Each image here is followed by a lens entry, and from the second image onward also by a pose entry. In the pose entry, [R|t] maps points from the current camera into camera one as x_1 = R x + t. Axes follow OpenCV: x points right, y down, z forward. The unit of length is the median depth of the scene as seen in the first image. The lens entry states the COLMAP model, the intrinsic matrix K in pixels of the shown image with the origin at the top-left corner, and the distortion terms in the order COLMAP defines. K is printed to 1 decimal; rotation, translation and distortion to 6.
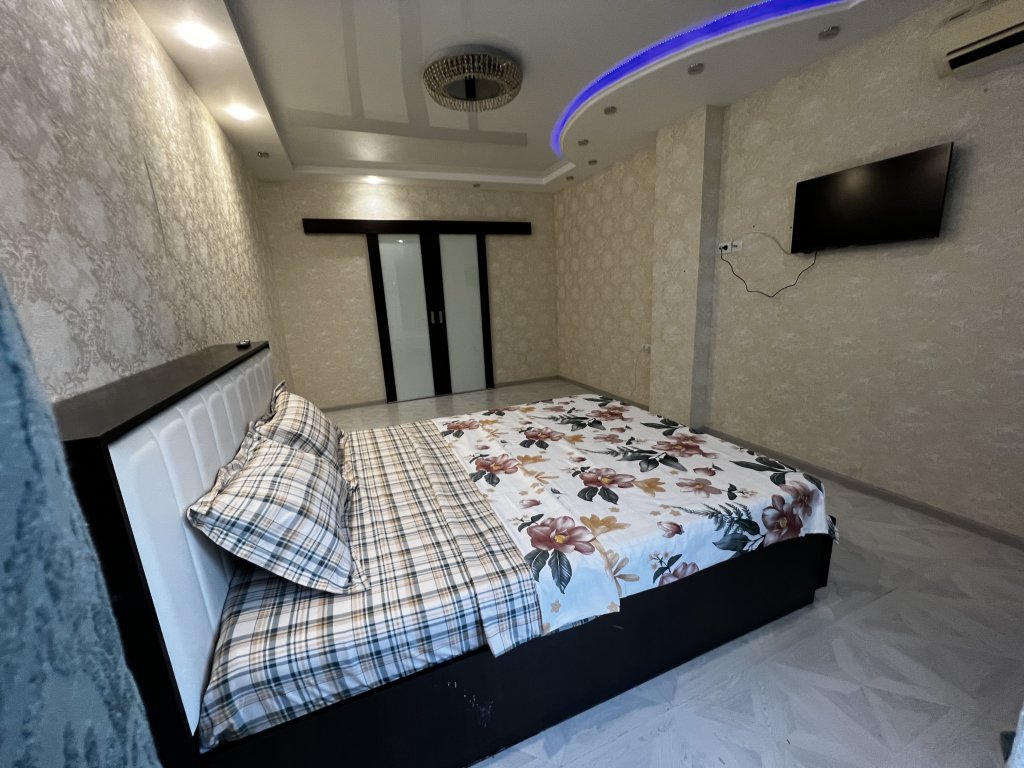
lens RADIAL K [[410.2, 0, 512.0], [0, 410.2, 384.8], [0, 0, 1]] dist [-0.003051, 0.001145]
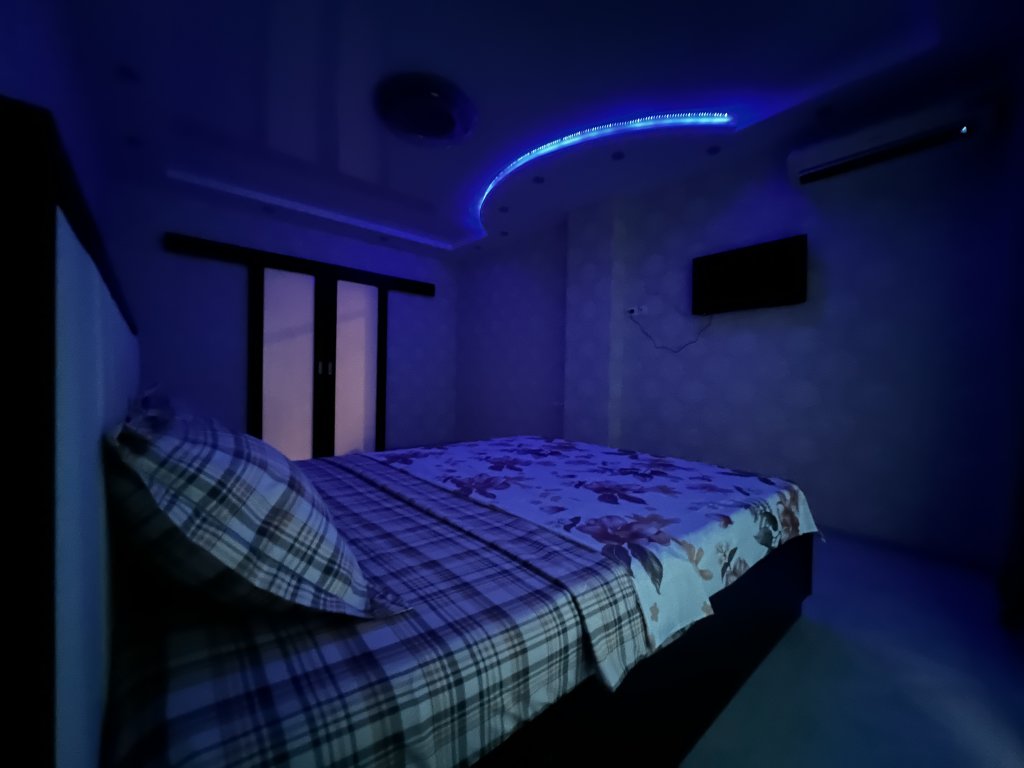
lens RADIAL K [[410.2, 0, 512.9], [0, 410.2, 385.4], [0, 0, 1]] dist [-0.003051, 0.001145]
pose [[0.944352, 0.062063, 0.323028, -0.429197], [0.008457, 0.977133, -0.212460, 0.310208], [-0.328827, 0.203369, 0.922233, 0.328630]]
